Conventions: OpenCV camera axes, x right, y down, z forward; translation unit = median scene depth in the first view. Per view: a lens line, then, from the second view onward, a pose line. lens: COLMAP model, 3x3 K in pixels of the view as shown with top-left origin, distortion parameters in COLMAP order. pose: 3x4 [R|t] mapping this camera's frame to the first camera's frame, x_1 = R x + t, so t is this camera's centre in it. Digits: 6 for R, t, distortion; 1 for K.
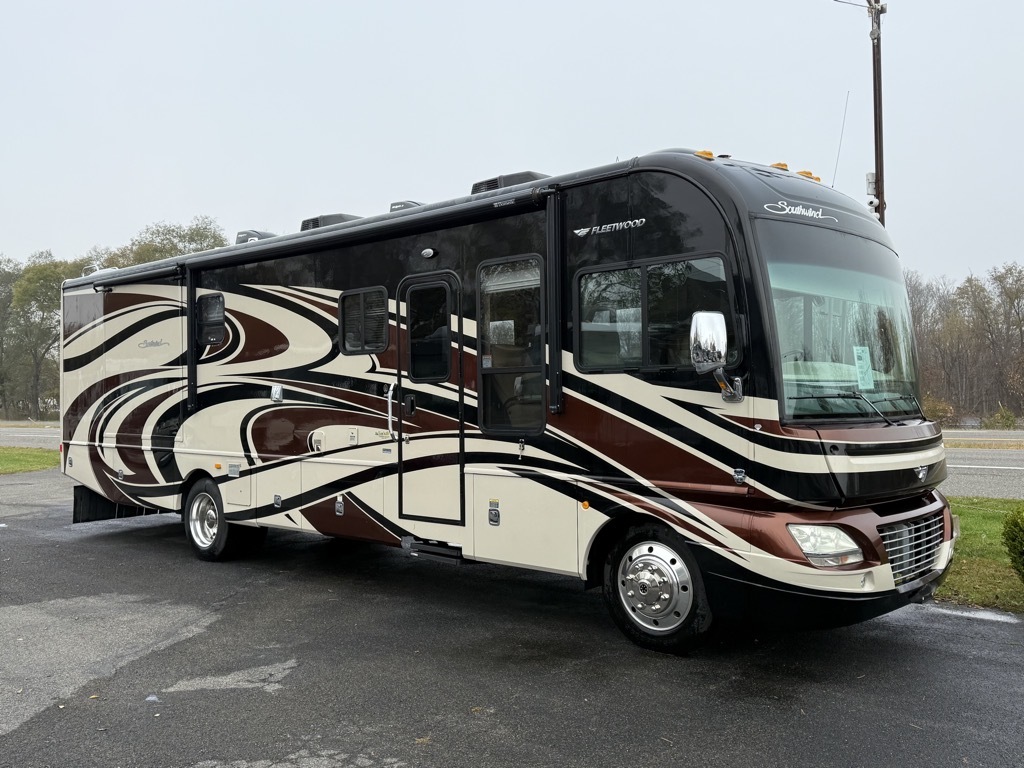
lens RADIAL K [[881.4, 0, 510.7], [0, 881.4, 381.6], [0, 0, 1]] dist [0.050409, -0.023692]
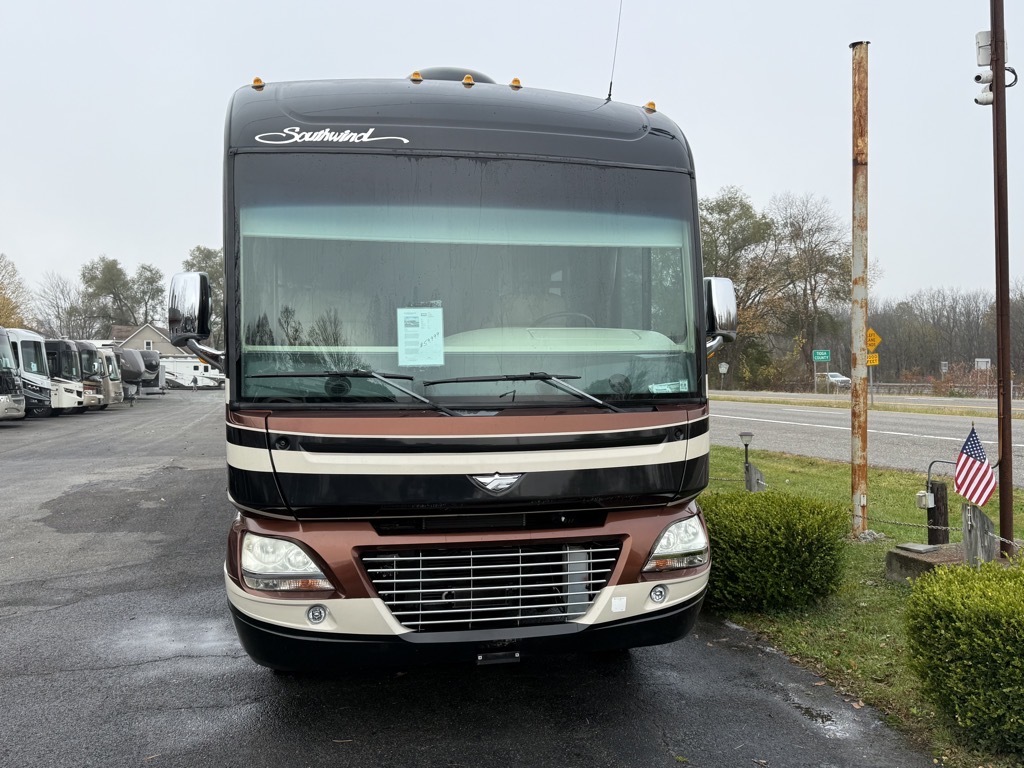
lens RADIAL K [[881.4, 0, 516.1], [0, 881.4, 386.0], [0, 0, 1]] dist [0.050409, -0.023692]
pose [[0.806617, 0.024163, -0.590580, 0.941739], [0.000600, 0.999130, 0.041697, -0.005594], [0.591074, -0.033988, 0.805901, 0.471630]]
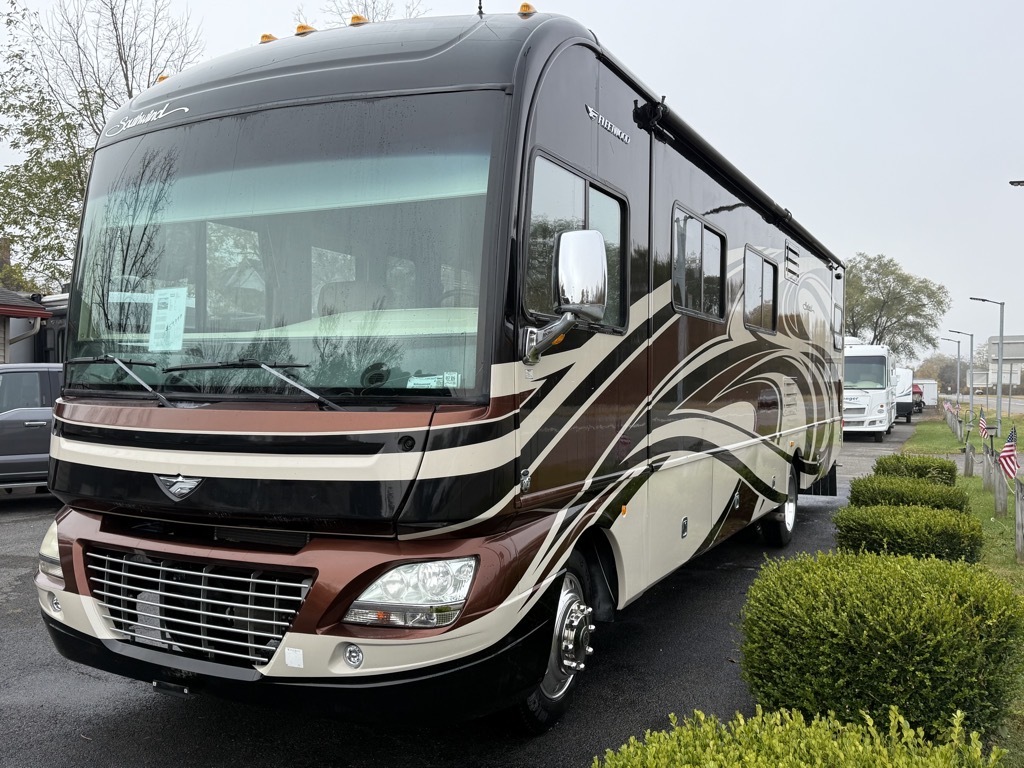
lens RADIAL K [[881.4, 0, 513.8], [0, 881.4, 380.8], [0, 0, 1]] dist [0.050409, -0.023692]
pose [[0.267761, 0.022735, -0.963217, 1.169301], [0.002220, 0.999704, 0.024214, 0.014941], [0.963483, -0.008622, 0.267632, 1.101104]]
